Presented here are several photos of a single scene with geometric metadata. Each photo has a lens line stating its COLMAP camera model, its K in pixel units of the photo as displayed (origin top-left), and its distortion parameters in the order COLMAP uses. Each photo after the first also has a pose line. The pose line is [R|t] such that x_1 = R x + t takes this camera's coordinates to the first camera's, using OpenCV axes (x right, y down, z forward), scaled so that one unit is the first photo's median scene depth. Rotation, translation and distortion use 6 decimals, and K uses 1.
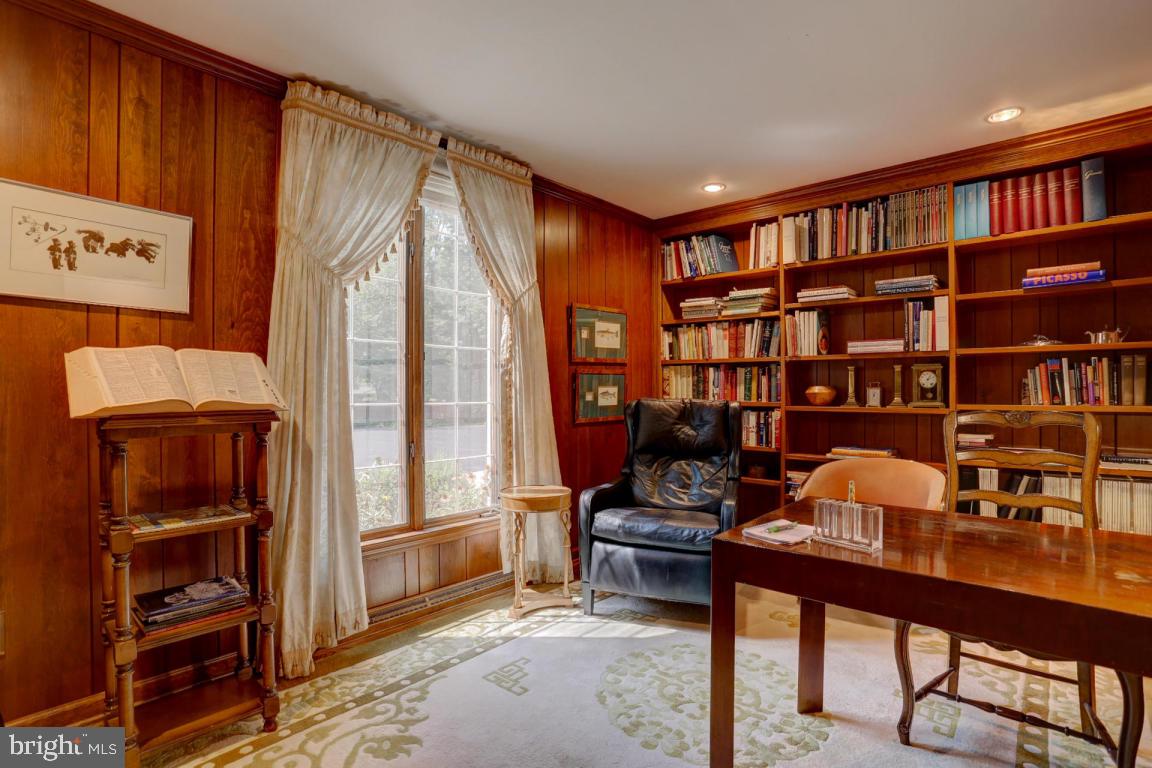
lens RADIAL K [[568.2, 0, 579.6], [0, 568.2, 387.7], [0, 0, 1]] dist [-0.051385, 0.012673]
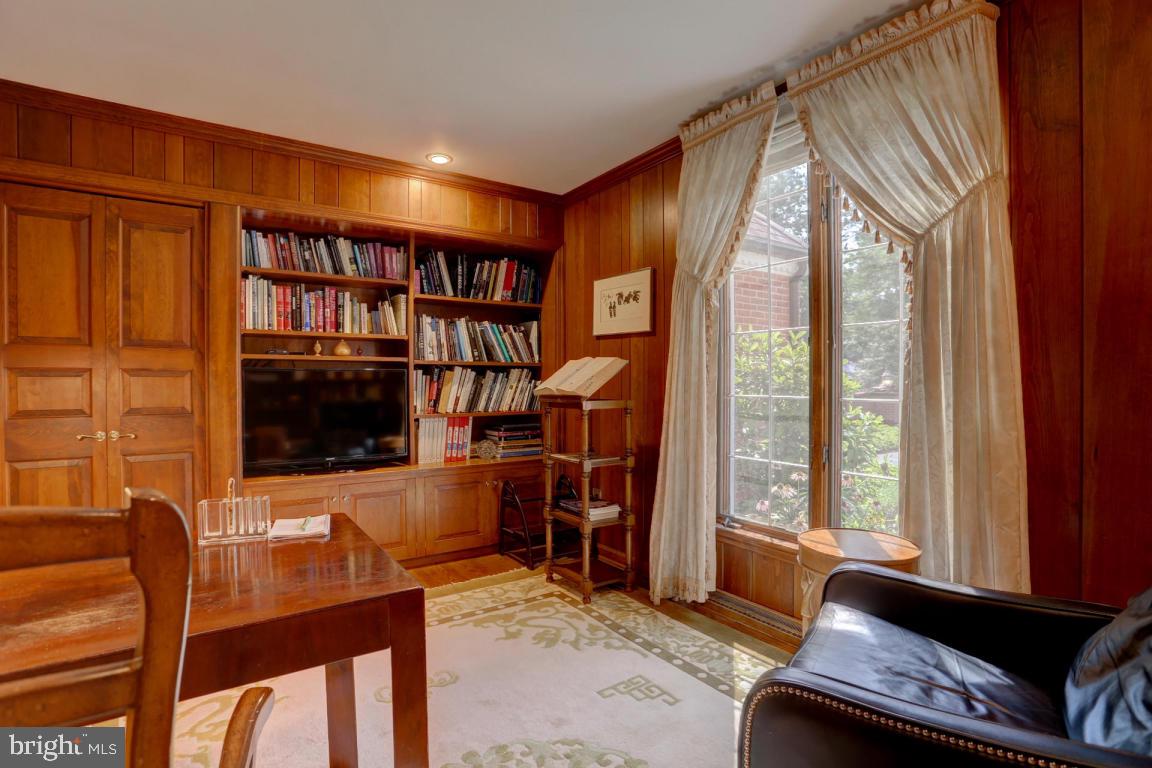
lens RADIAL K [[568.2, 0, 580.4], [0, 568.2, 383.6], [0, 0, 1]] dist [-0.051385, 0.012673]
pose [[-0.254085, 0.010237, -0.967128, 0.881244], [0.008396, 0.999930, 0.008378, -0.006103], [0.967145, -0.005992, -0.254153, 1.266982]]
